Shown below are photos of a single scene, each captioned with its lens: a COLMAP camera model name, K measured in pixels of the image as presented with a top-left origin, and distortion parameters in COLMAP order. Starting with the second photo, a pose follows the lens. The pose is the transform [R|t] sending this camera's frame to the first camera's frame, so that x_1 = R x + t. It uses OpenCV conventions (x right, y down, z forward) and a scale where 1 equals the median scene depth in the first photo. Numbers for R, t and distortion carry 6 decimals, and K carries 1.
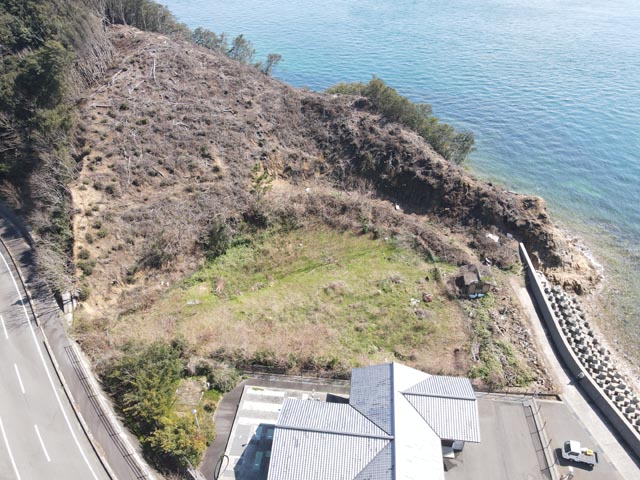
lens RADIAL K [[455.6, 0, 318.5], [0, 455.6, 238.8], [0, 0, 1]] dist [0.009793, 0.012663]
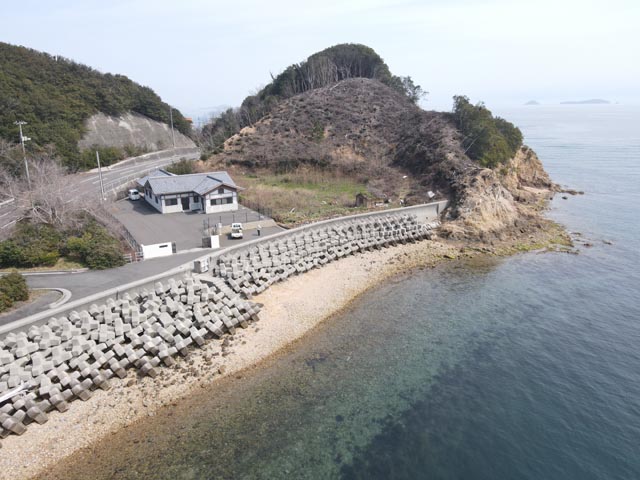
lens RADIAL K [[455.6, 0, 320.6], [0, 455.6, 239.3], [0, 0, 1]] dist [0.009793, 0.012663]
pose [[0.613852, 0.220281, -0.758065, 1.017103], [-0.460774, 0.879706, -0.117490, 0.332102], [0.640994, 0.421418, 0.641509, 0.195011]]
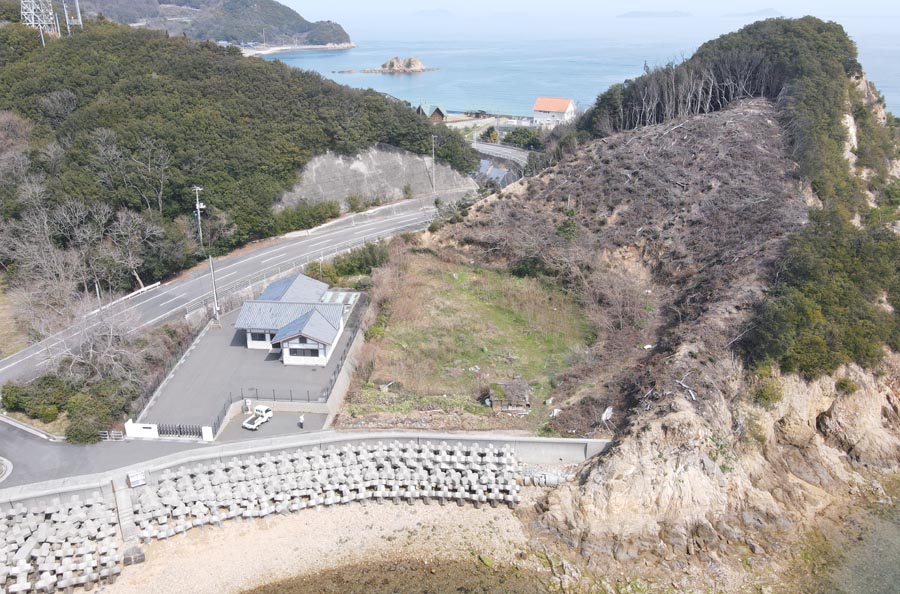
lens RADIAL K [[690.3, 0, 448.8], [0, 690.3, 299.8], [0, 0, 1]] dist [-0.000909, 0.002151]
pose [[0.056960, 0.389146, -0.919413, 1.148503], [-0.592458, 0.754407, 0.282602, -0.254178], [0.803585, 0.528617, 0.273524, 0.471163]]
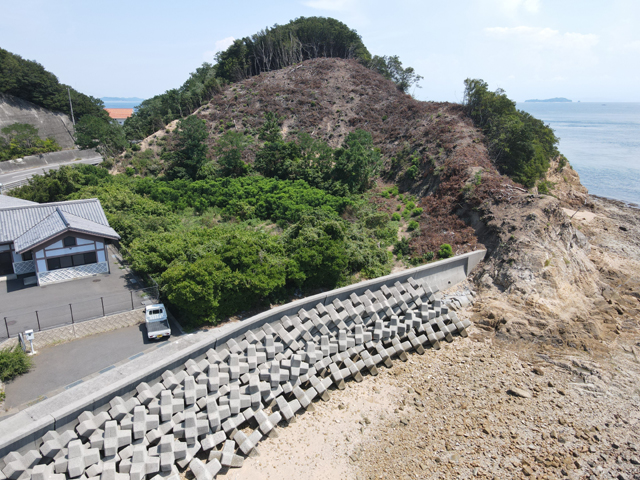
lens RADIAL K [[455.6, 0, 315.0], [0, 455.6, 239.0], [0, 0, 1]] dist [0.009793, 0.012663]
pose [[0.652851, 0.227373, -0.722556, 0.692752], [-0.453168, 0.881593, -0.132032, 0.174412], [0.606980, 0.413636, 0.678587, 0.443758]]
